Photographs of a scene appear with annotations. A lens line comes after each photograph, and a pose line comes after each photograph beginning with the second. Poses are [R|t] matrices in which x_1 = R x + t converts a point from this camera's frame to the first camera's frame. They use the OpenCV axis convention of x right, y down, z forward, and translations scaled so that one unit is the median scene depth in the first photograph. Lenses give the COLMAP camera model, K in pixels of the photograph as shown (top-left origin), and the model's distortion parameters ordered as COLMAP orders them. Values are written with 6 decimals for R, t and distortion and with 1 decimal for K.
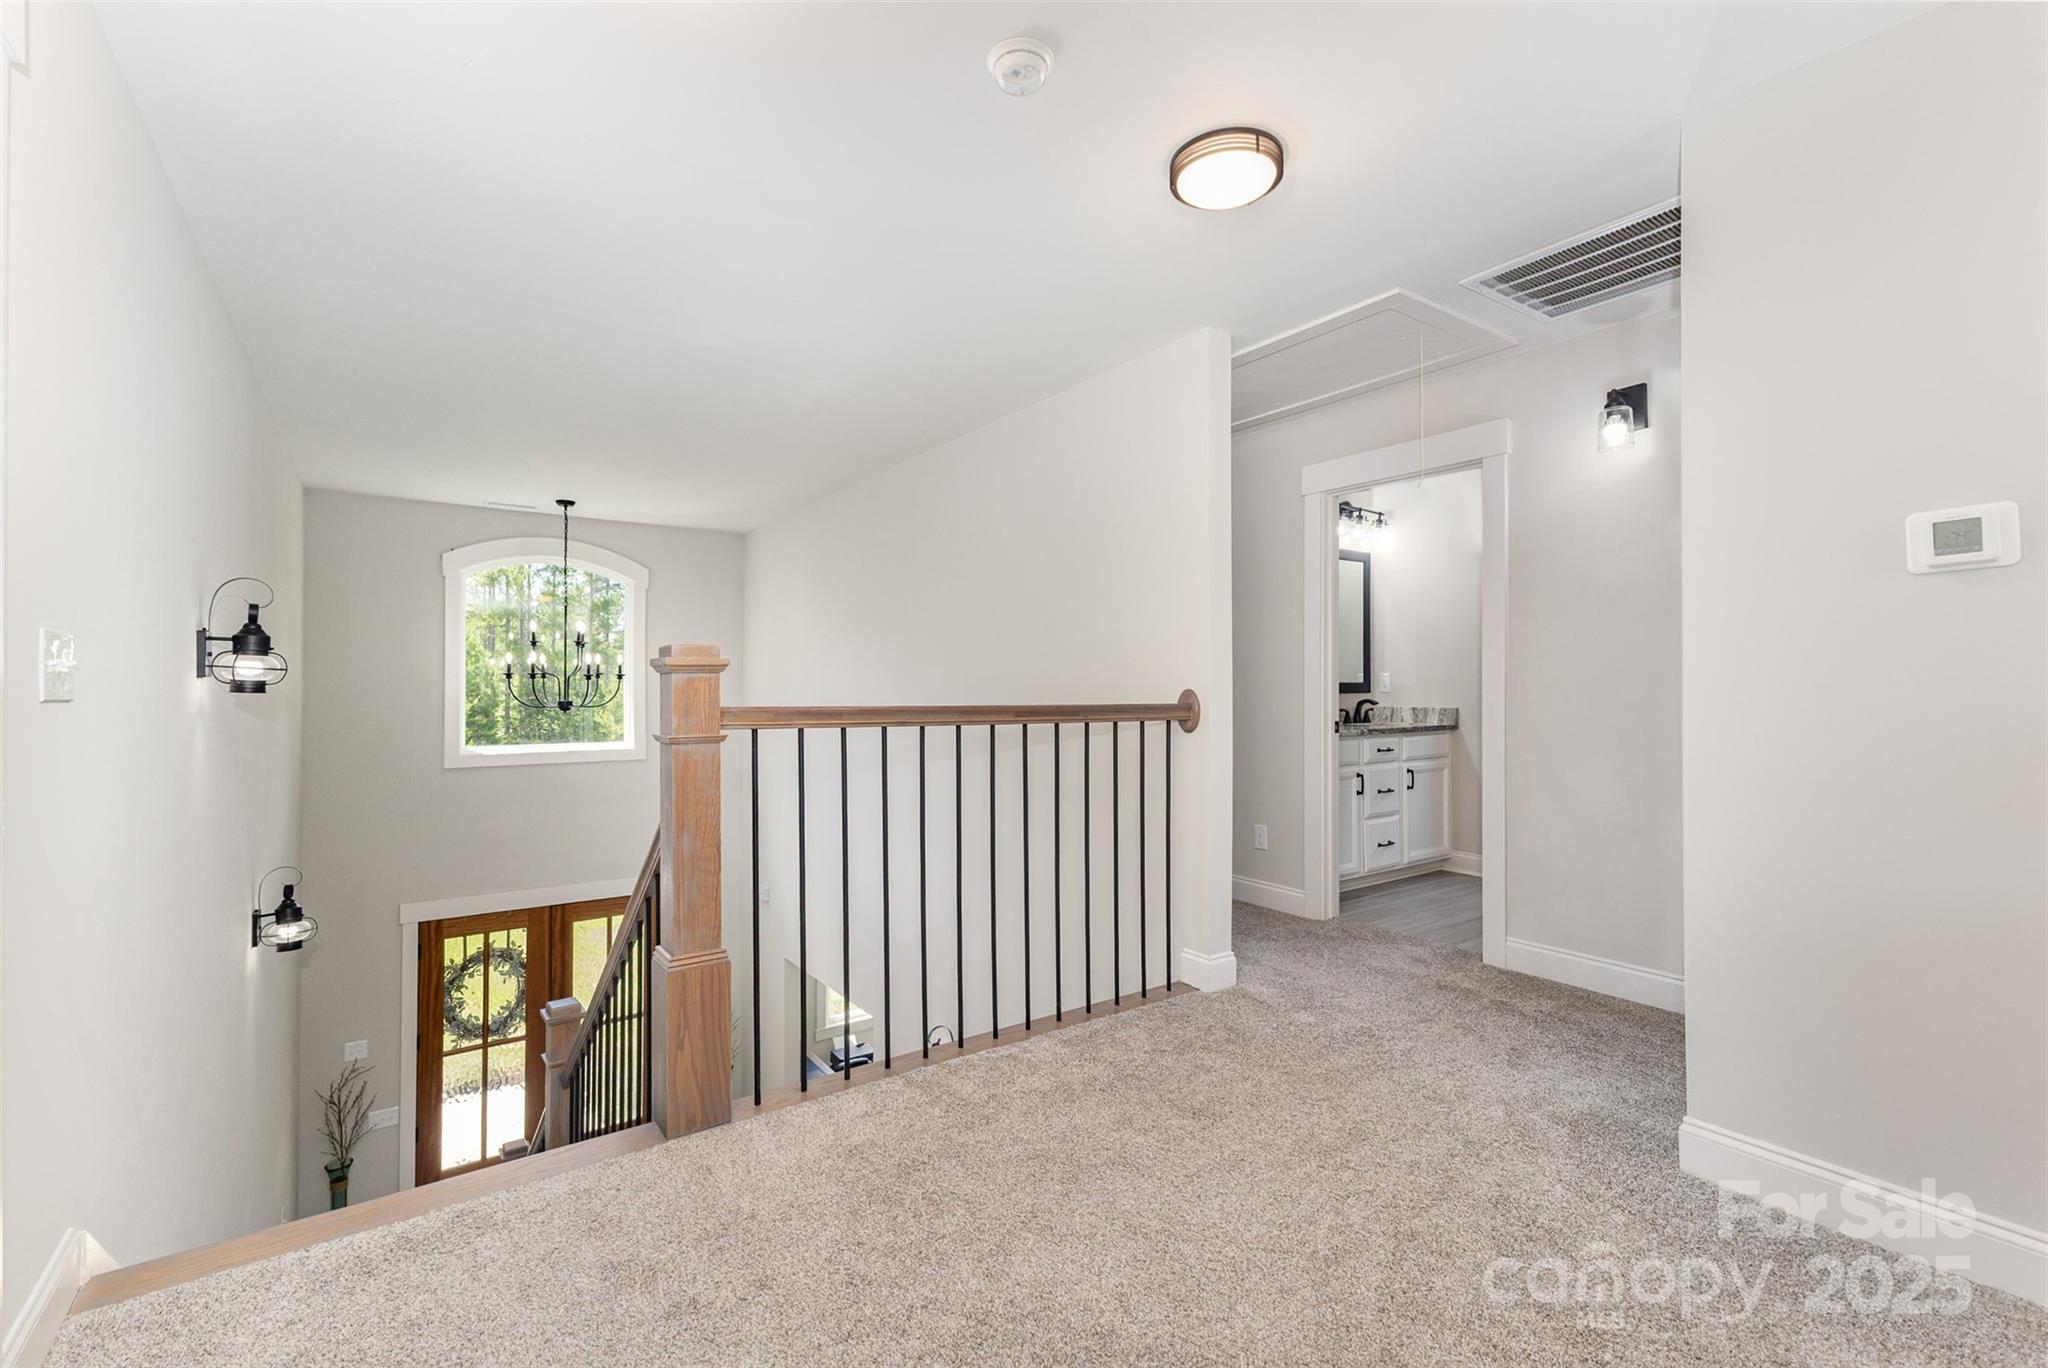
lens RADIAL K [[885.1, 0, 1016.4], [0, 885.1, 685.0], [0, 0, 1]] dist [0.006122, 0.000187]
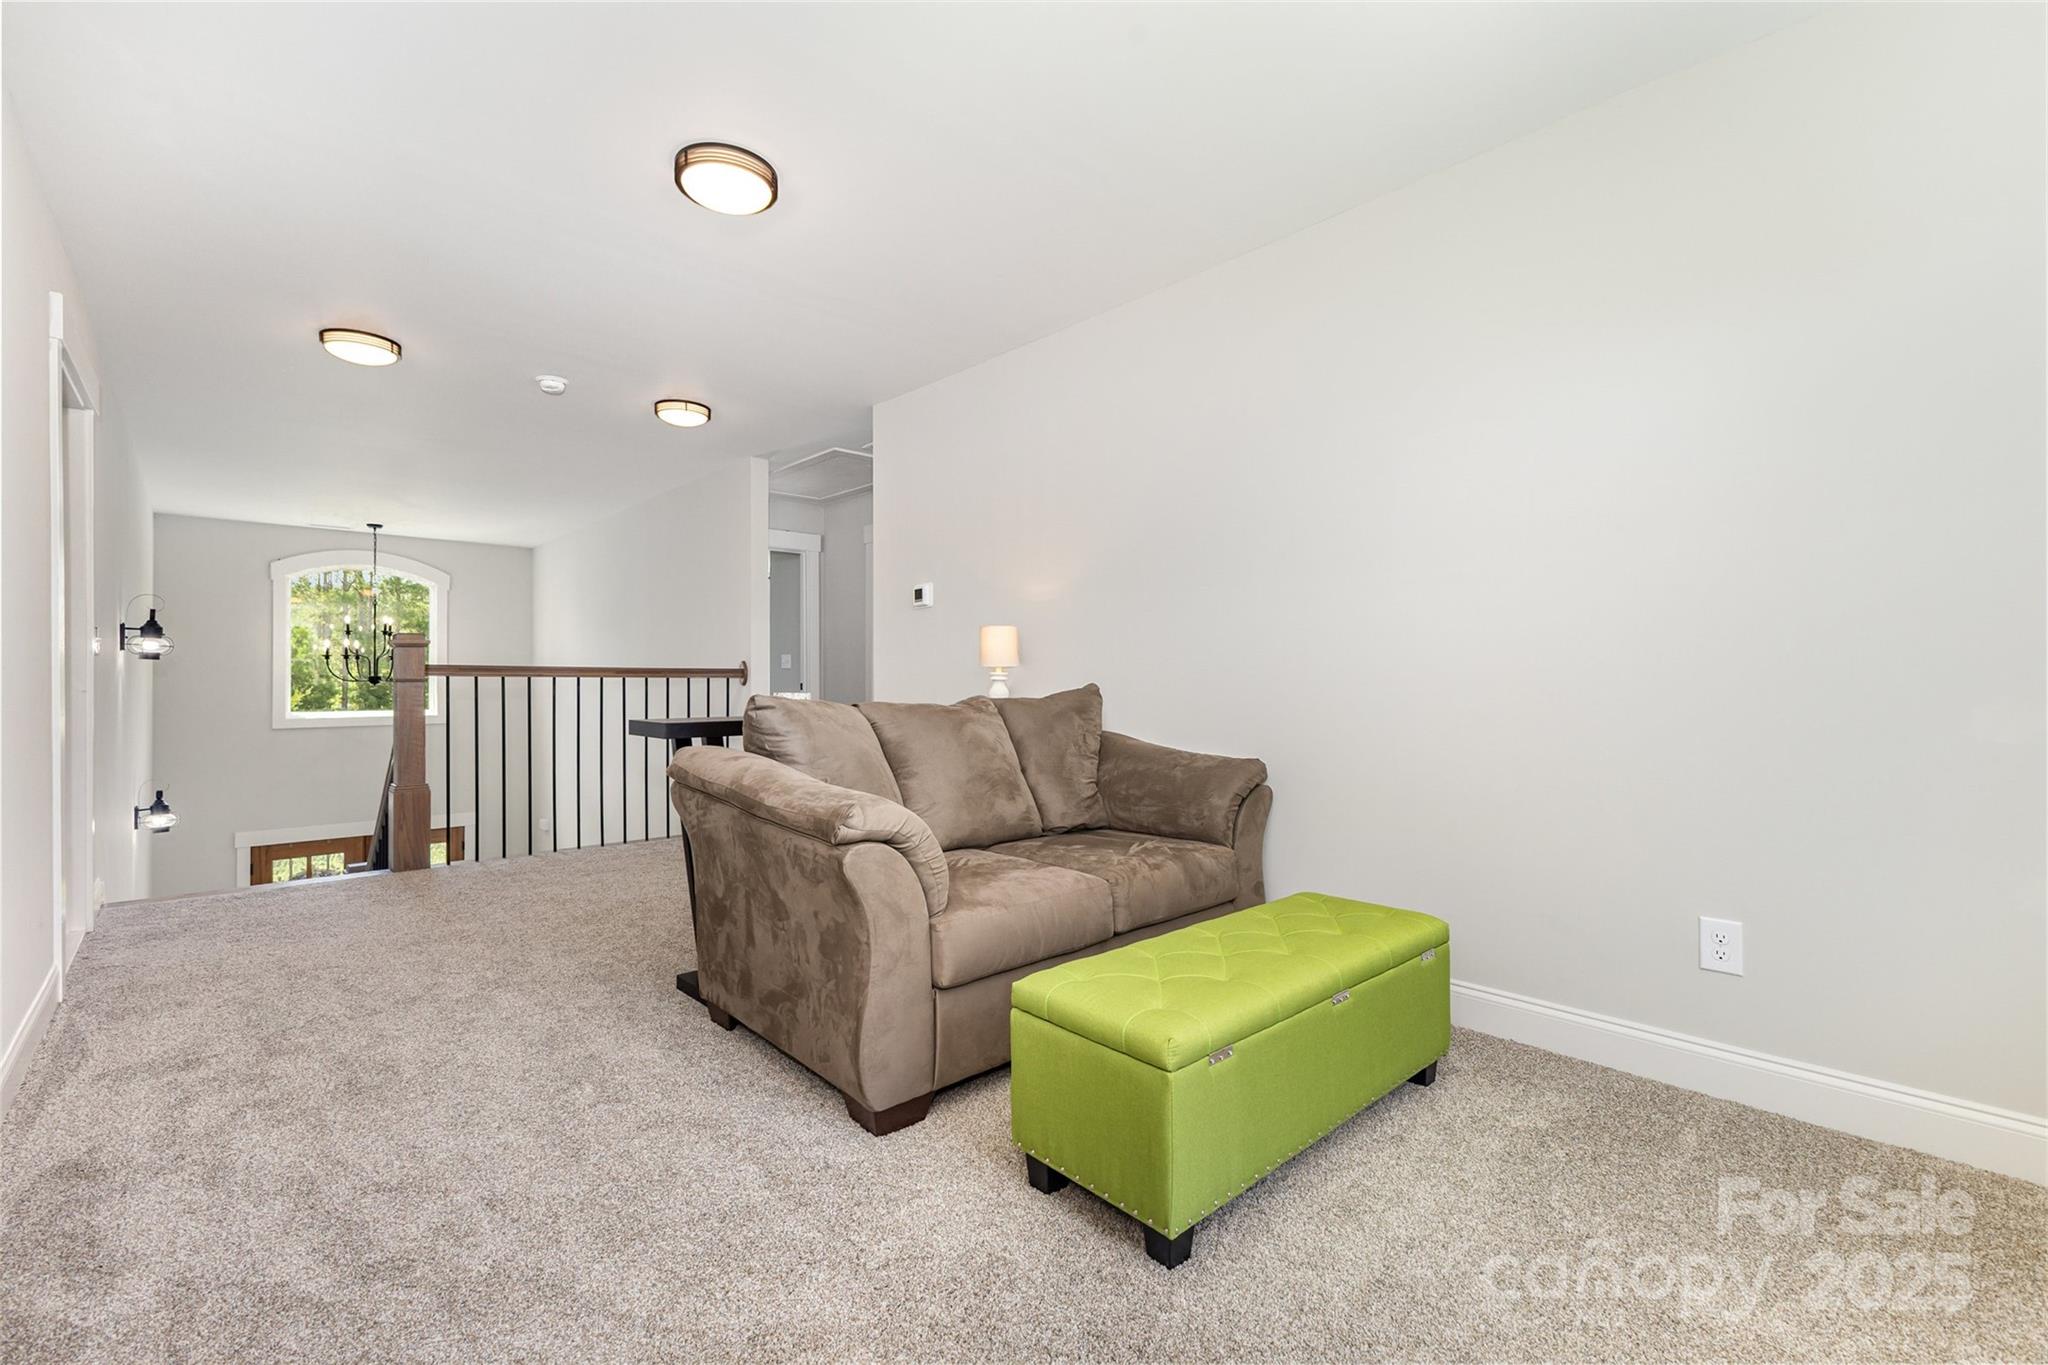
lens RADIAL K [[885.1, 0, 1032.2], [0, 885.1, 676.2], [0, 0, 1]] dist [0.006122, 0.000187]
pose [[0.990866, -0.001466, 0.134846, 0.290899], [0.001512, 0.999999, -0.000233, 0.020573], [-0.134845, 0.000434, 0.990867, -0.453756]]
